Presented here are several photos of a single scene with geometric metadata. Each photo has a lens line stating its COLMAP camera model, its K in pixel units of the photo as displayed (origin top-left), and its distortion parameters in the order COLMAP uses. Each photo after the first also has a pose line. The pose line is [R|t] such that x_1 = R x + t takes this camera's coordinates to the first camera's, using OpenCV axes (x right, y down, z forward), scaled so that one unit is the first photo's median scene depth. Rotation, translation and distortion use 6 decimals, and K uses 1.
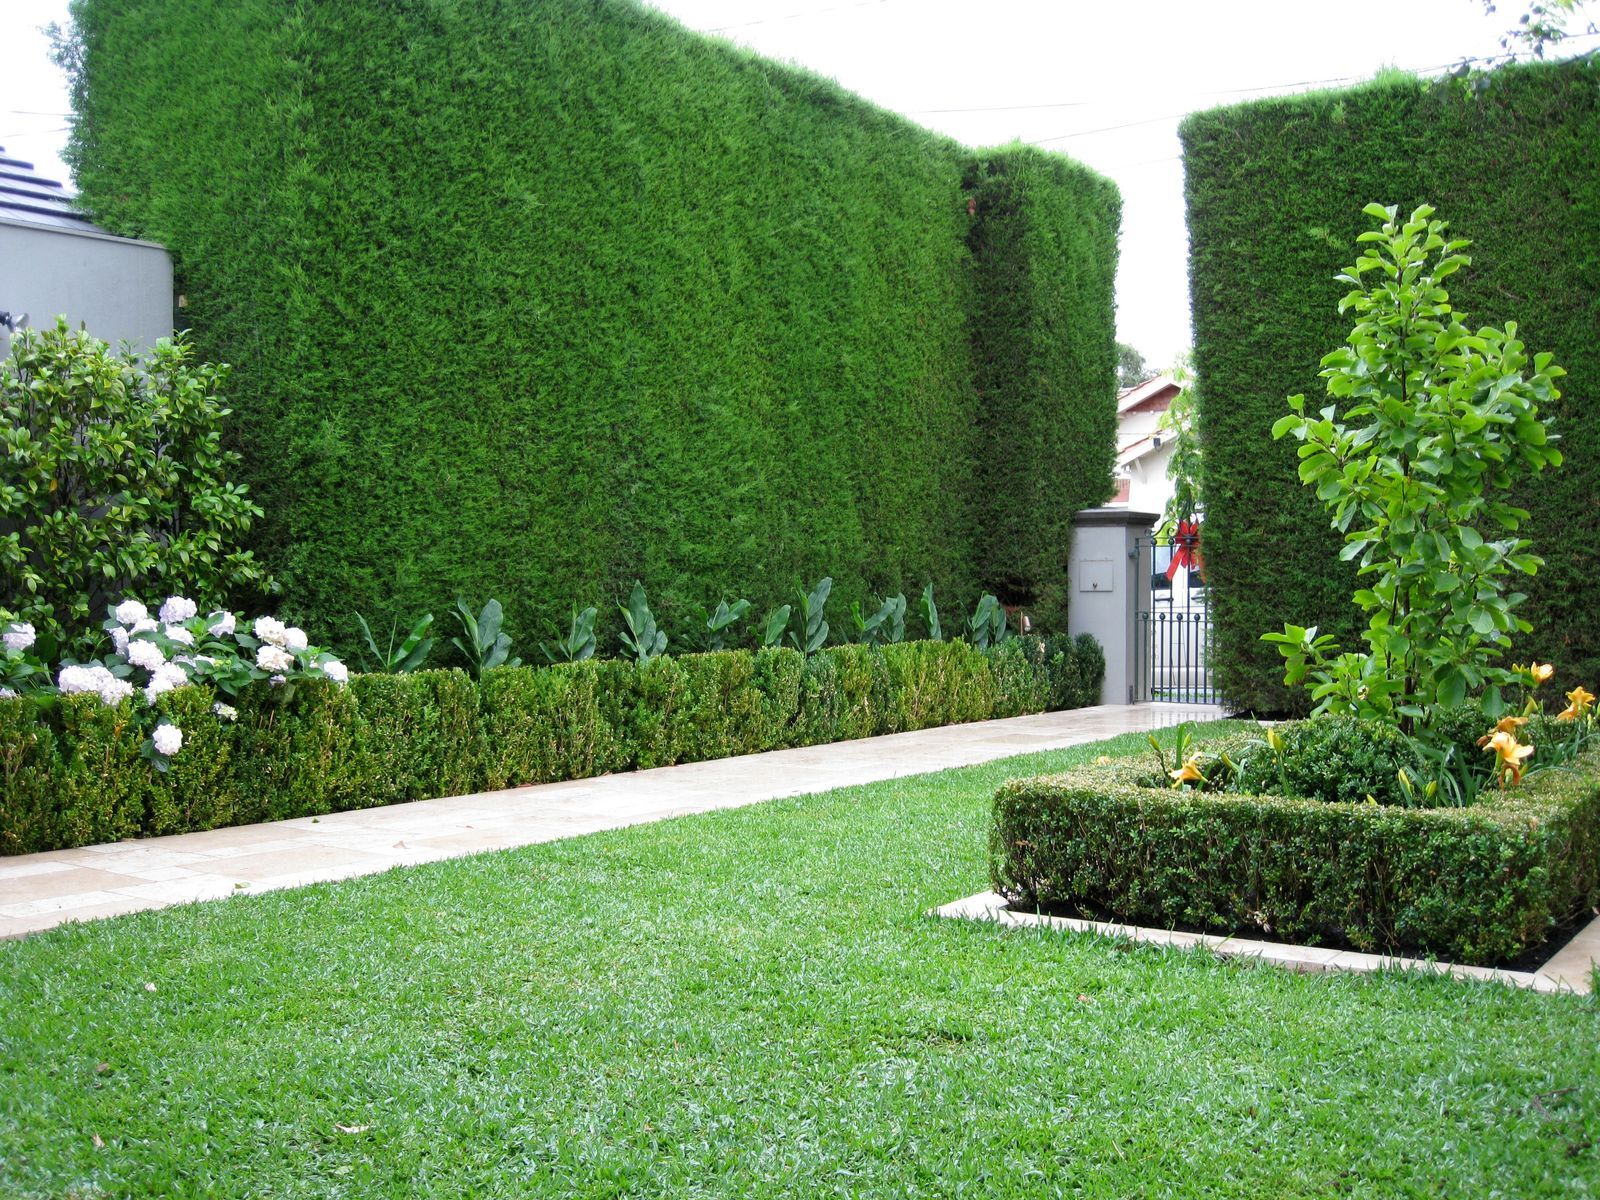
lens RADIAL K [[1744.5, 0, 800.0], [0, 1744.5, 600.0], [0, 0, 1]] dist [-0.182960, 0.142418]
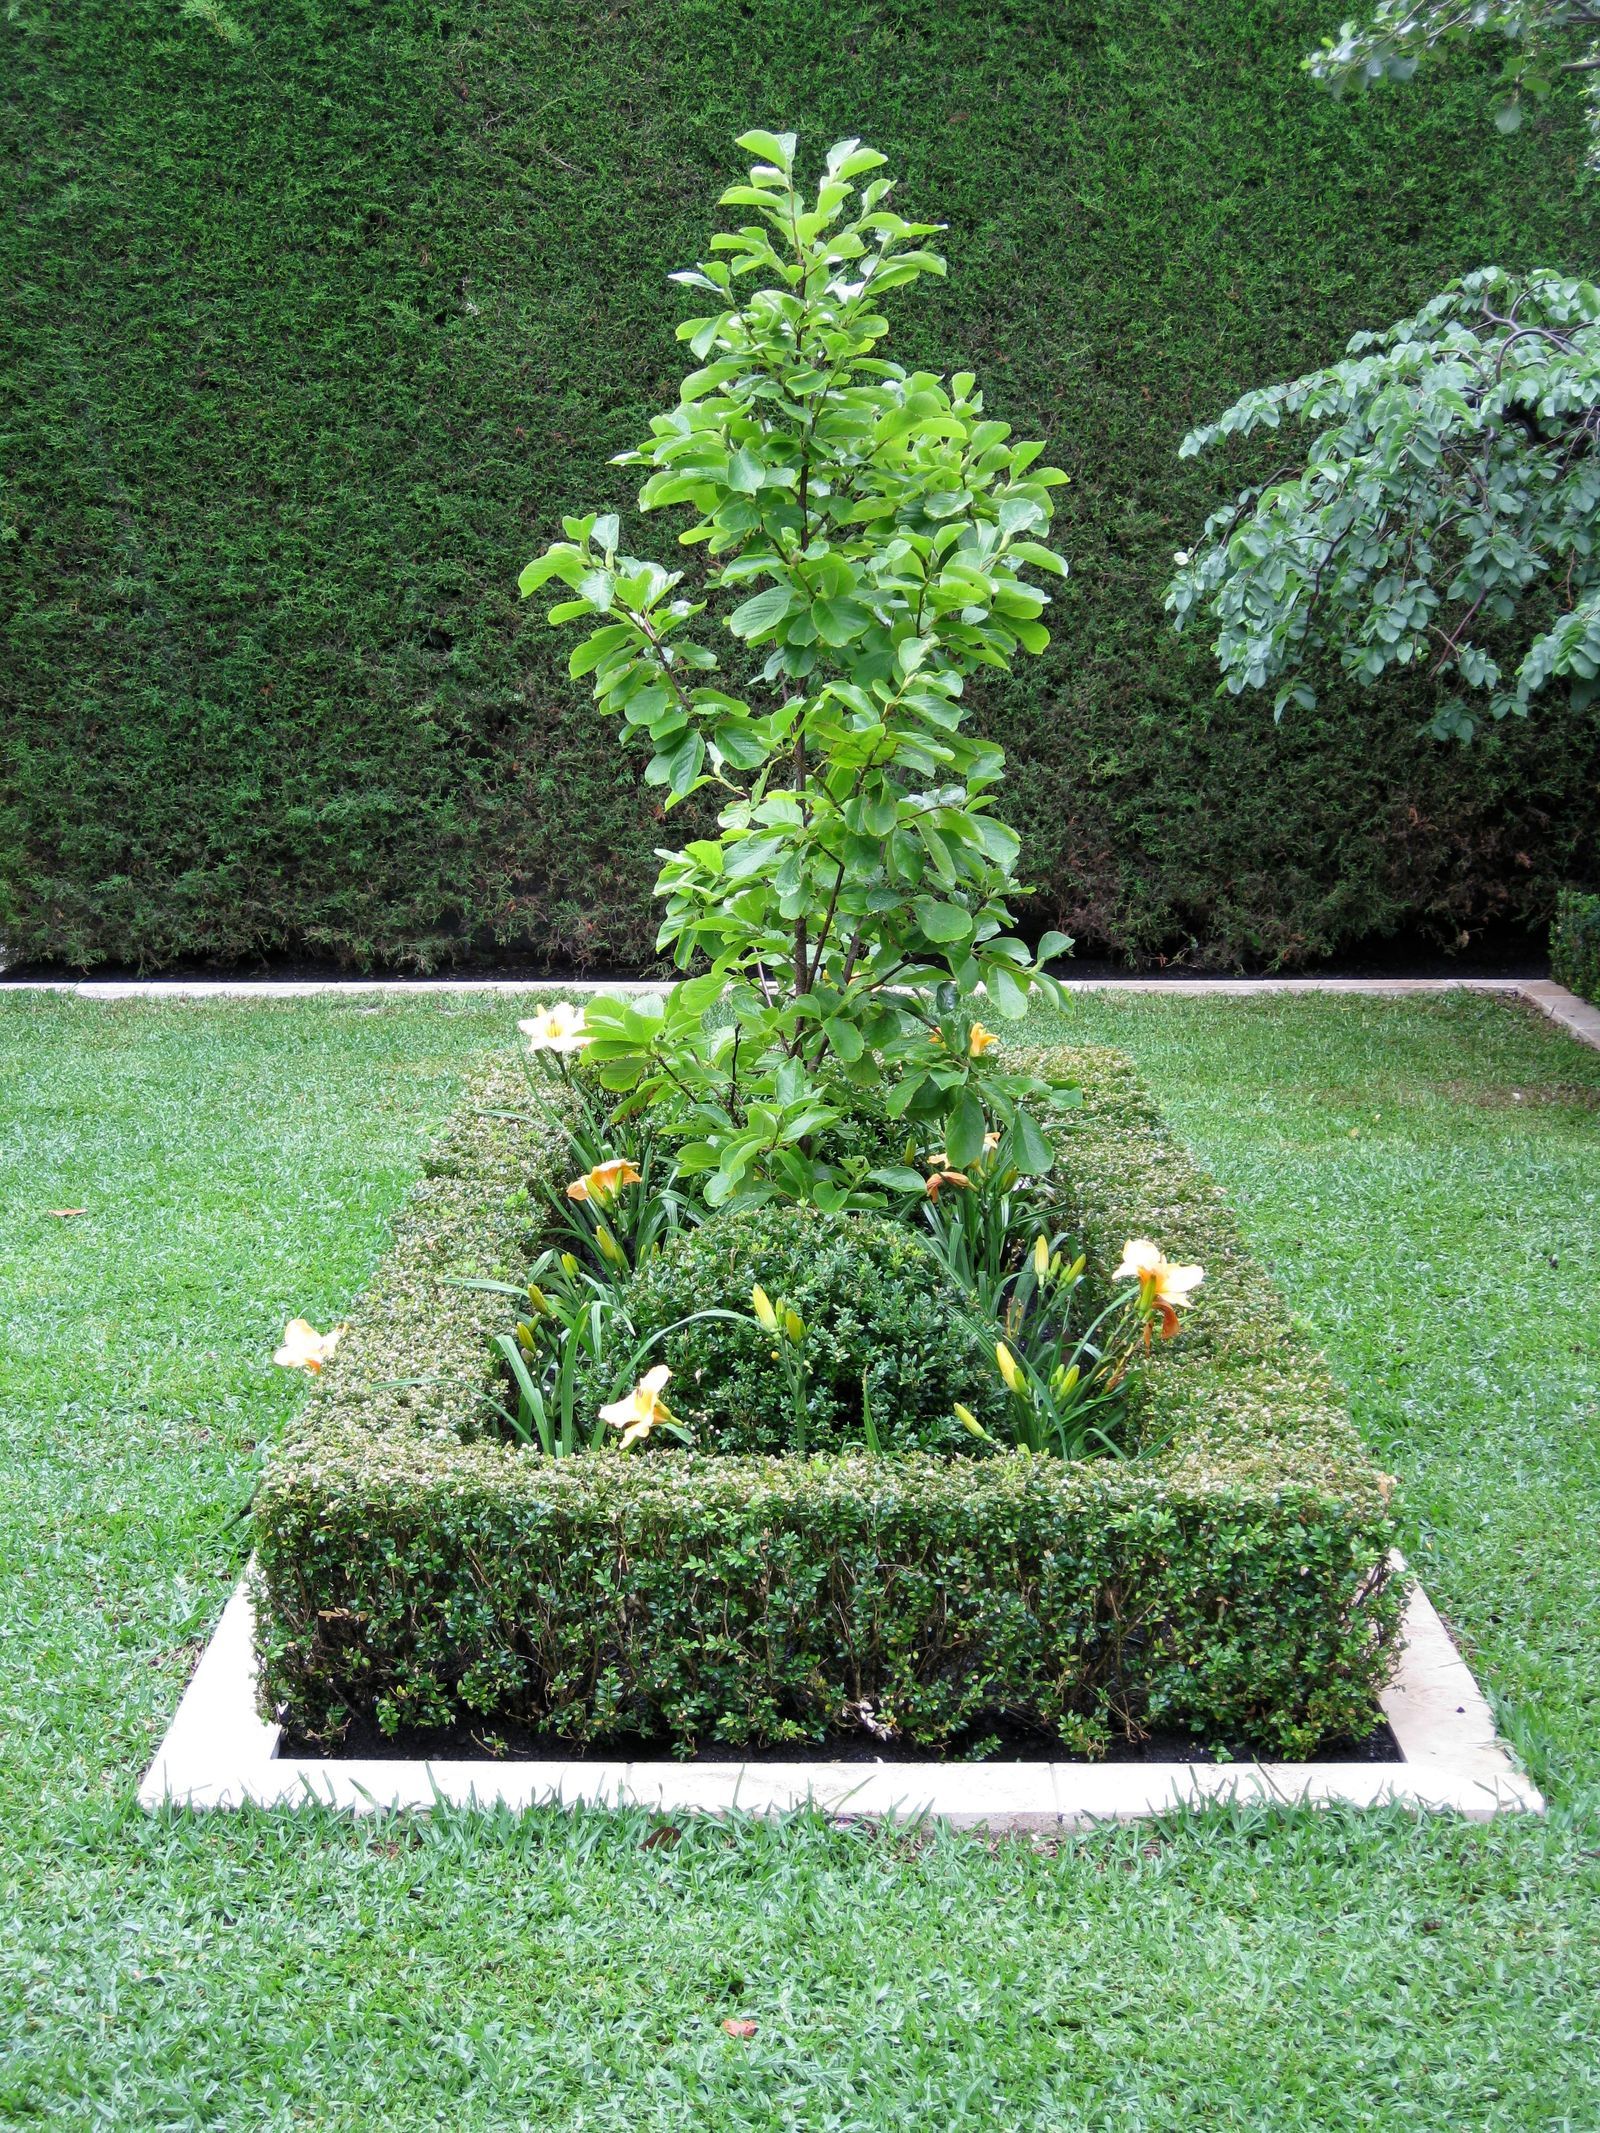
lens RADIAL K [[3246.5, 0, 800.1], [0, 3246.5, 934.4], [0, 0, 1]] dist [-0.142181, 0.078898]
pose [[0.798891, -0.077658, 0.596441, -0.274911], [-0.003654, 0.990985, 0.133923, -0.156681], [-0.601464, -0.109169, 0.791405, 0.282269]]
